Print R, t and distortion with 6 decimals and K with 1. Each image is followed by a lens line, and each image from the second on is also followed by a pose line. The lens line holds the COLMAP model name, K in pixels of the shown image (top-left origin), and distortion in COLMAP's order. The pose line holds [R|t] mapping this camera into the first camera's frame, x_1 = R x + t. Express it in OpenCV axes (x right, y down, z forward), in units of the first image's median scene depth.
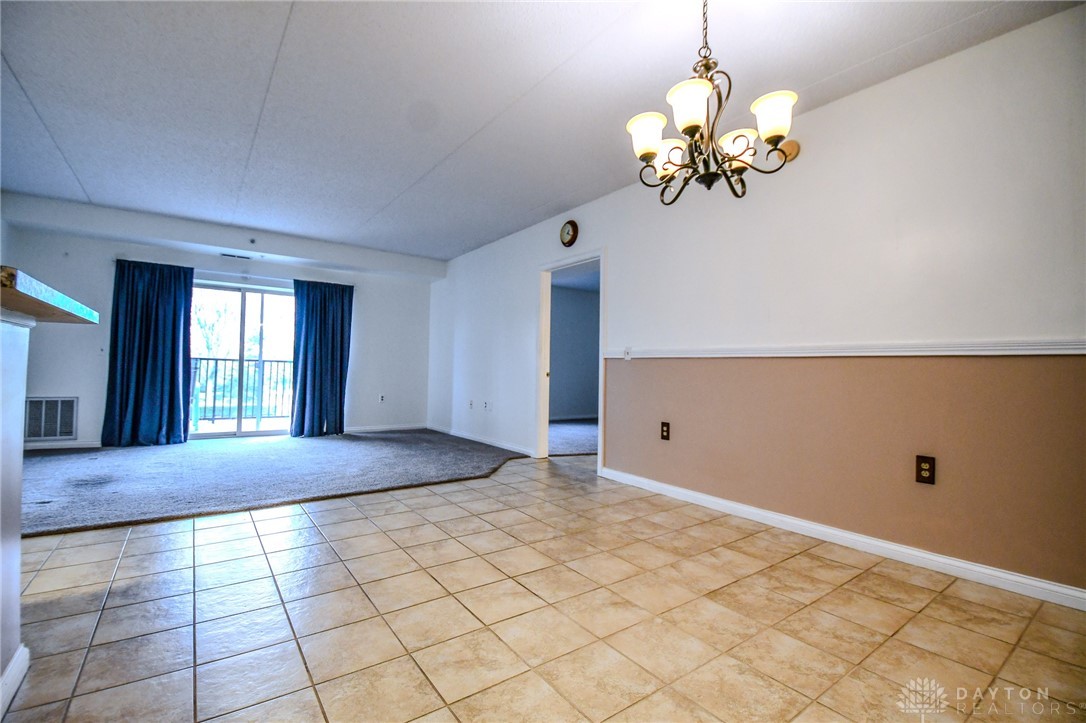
lens RADIAL K [[474.5, 0, 535.0], [0, 474.5, 354.9], [0, 0, 1]] dist [0.003798, -0.015601]
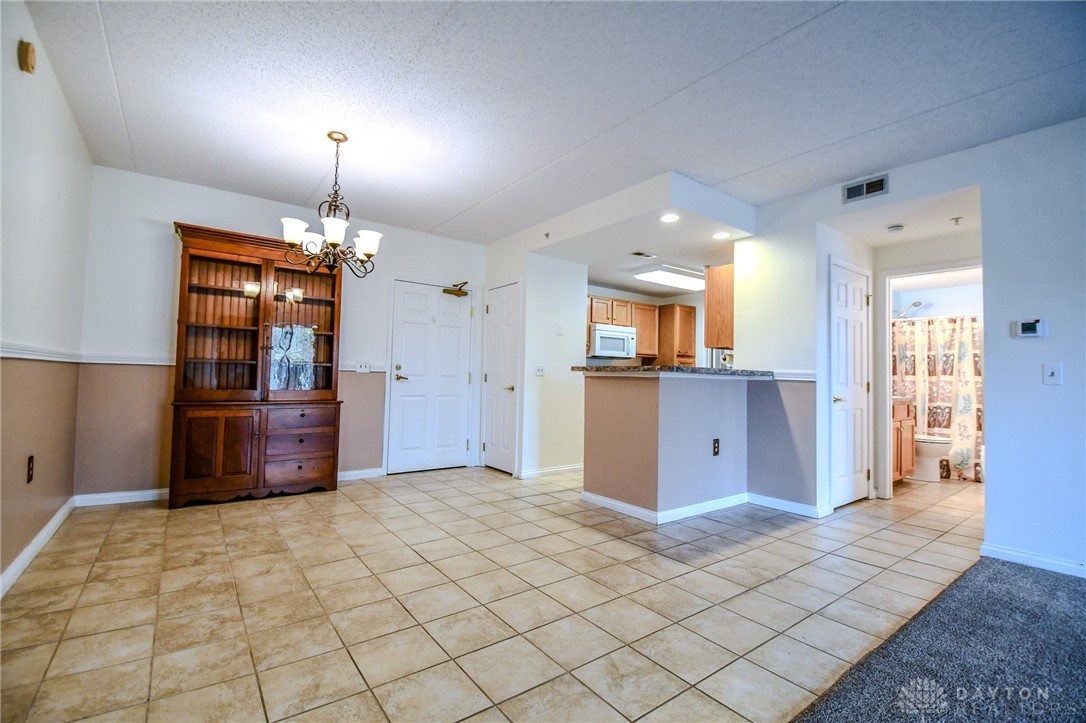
lens RADIAL K [[472.2, 0, 536.0], [0, 472.2, 356.9], [0, 0, 1]] dist [0.022461, -0.031398]
pose [[-0.999055, -0.041887, -0.011604, -0.191904], [-0.040948, 0.996573, -0.071875, 0.017568], [0.014574, -0.071332, -0.997346, 1.493492]]
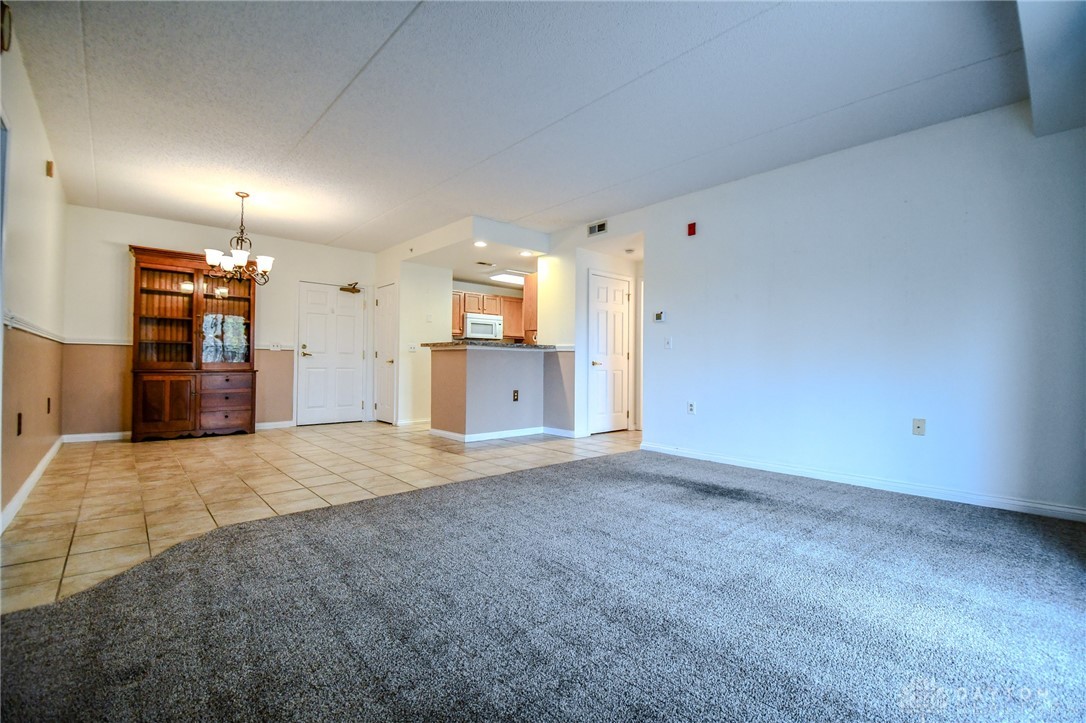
lens RADIAL K [[472.2, 0, 536.0], [0, 472.2, 356.9], [0, 0, 1]] dist [0.022461, -0.031398]
pose [[-0.994183, -0.029645, -0.103543, -0.550420], [-0.024948, 0.998613, -0.046366, 0.073235], [0.104774, -0.043513, -0.993544, 2.097085]]
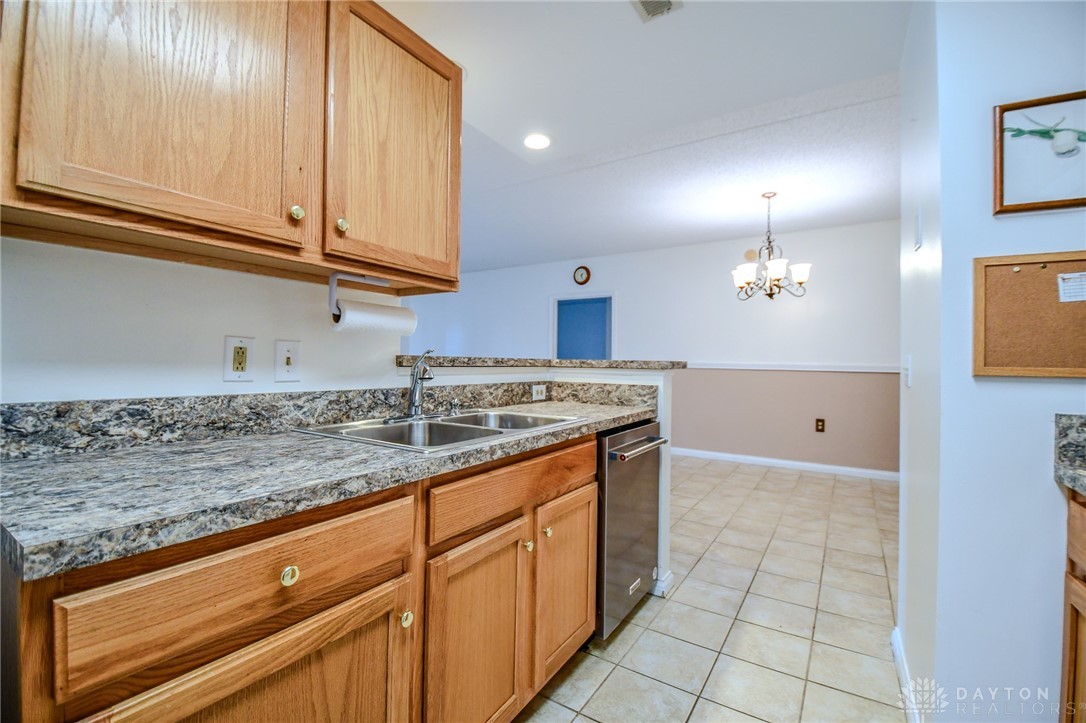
lens RADIAL K [[474.5, 0, 535.0], [0, 474.5, 354.9], [0, 0, 1]] dist [0.003798, -0.015601]
pose [[0.934008, 0.001139, 0.357249, -0.801354], [-0.009411, 0.999726, 0.021416, -0.074253], [-0.357127, -0.023364, 0.933764, -0.365614]]
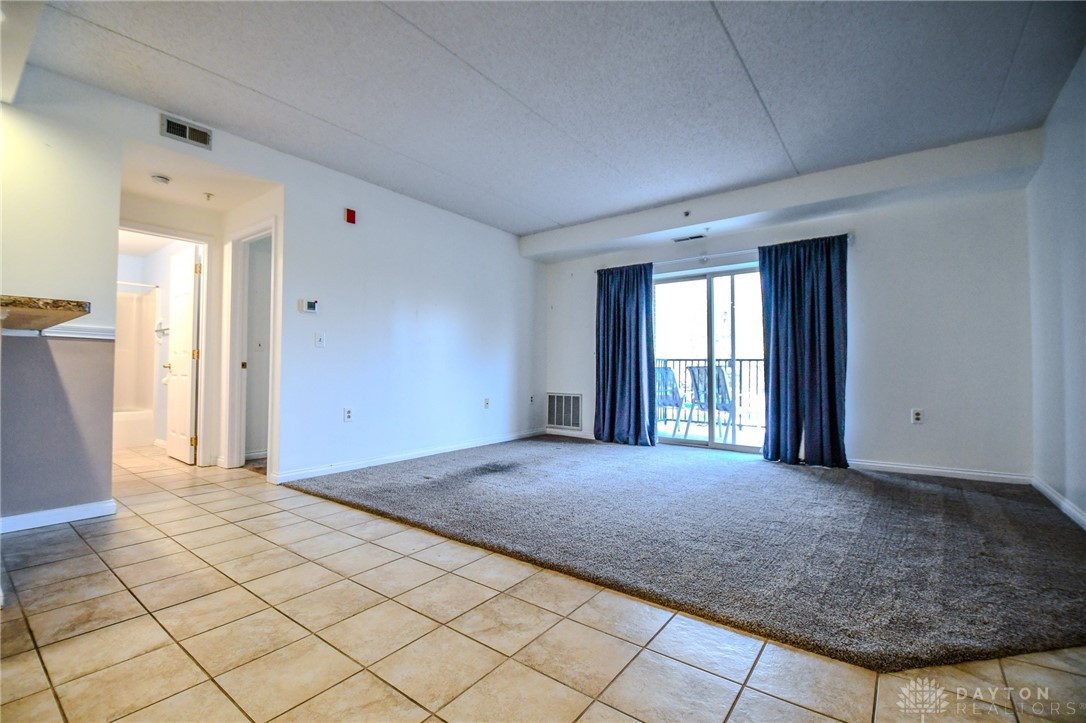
lens RADIAL K [[472.2, 0, 536.0], [0, 472.2, 356.9], [0, 0, 1]] dist [0.022461, -0.031398]
pose [[0.291726, -0.043112, -0.955530, 0.190595], [0.032605, 0.998851, -0.035112, 0.054684], [0.955946, -0.020912, 0.292796, 0.864561]]
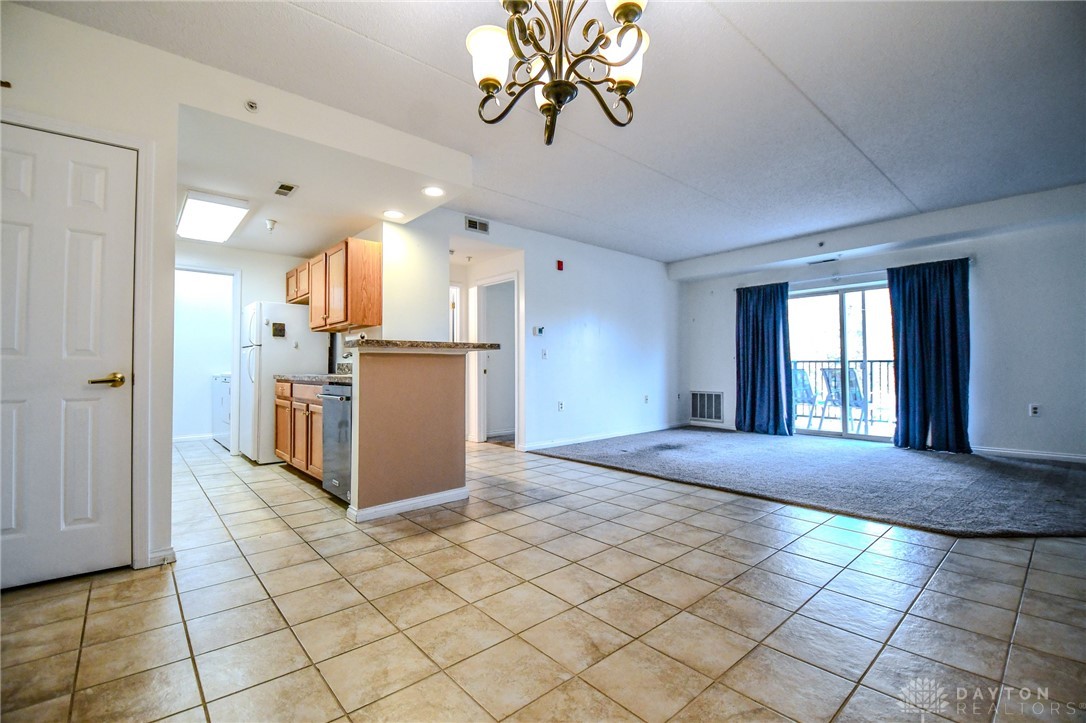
lens RADIAL K [[472.2, 0, 536.0], [0, 472.2, 356.9], [0, 0, 1]] dist [0.022461, -0.031398]
pose [[0.091822, -0.043655, -0.994818, 0.600418], [0.039149, 0.998424, -0.040200, 0.030605], [0.995006, -0.035255, 0.093386, 0.502419]]
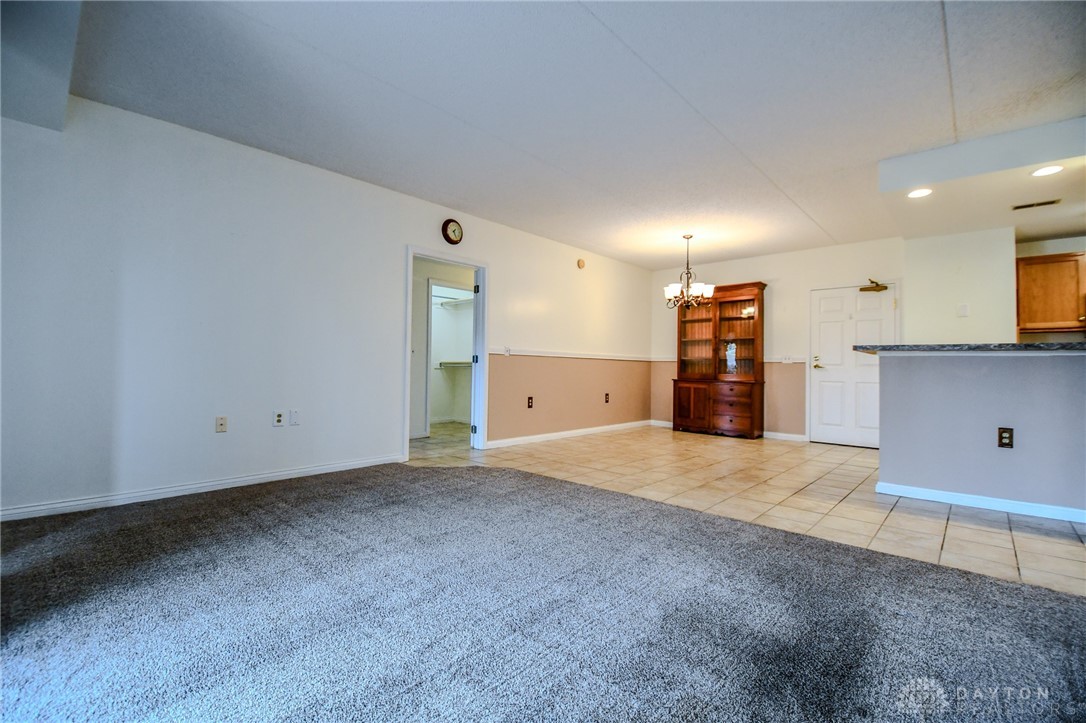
lens RADIAL K [[472.2, 0, 536.0], [0, 472.2, 356.9], [0, 0, 1]] dist [0.022461, -0.031398]
pose [[-0.194457, 0.000508, 0.980911, -1.427411], [-0.049565, 0.998717, -0.010344, 0.029096], [-0.979658, -0.050631, -0.194182, 1.461806]]
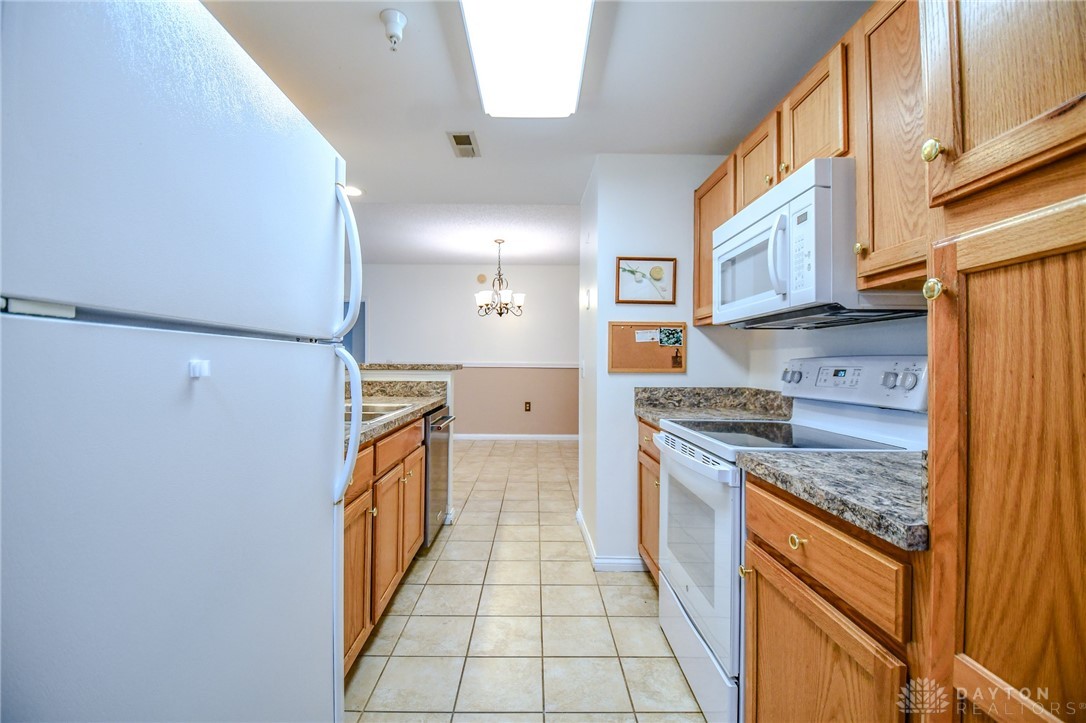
lens RADIAL K [[474.5, 0, 535.0], [0, 474.5, 354.9], [0, 0, 1]] dist [0.003798, -0.015601]
pose [[0.580518, -0.003890, 0.814238, -1.106835], [-0.021203, 0.999577, 0.019892, -0.097181], [-0.813971, -0.028812, 0.580191, -0.524765]]
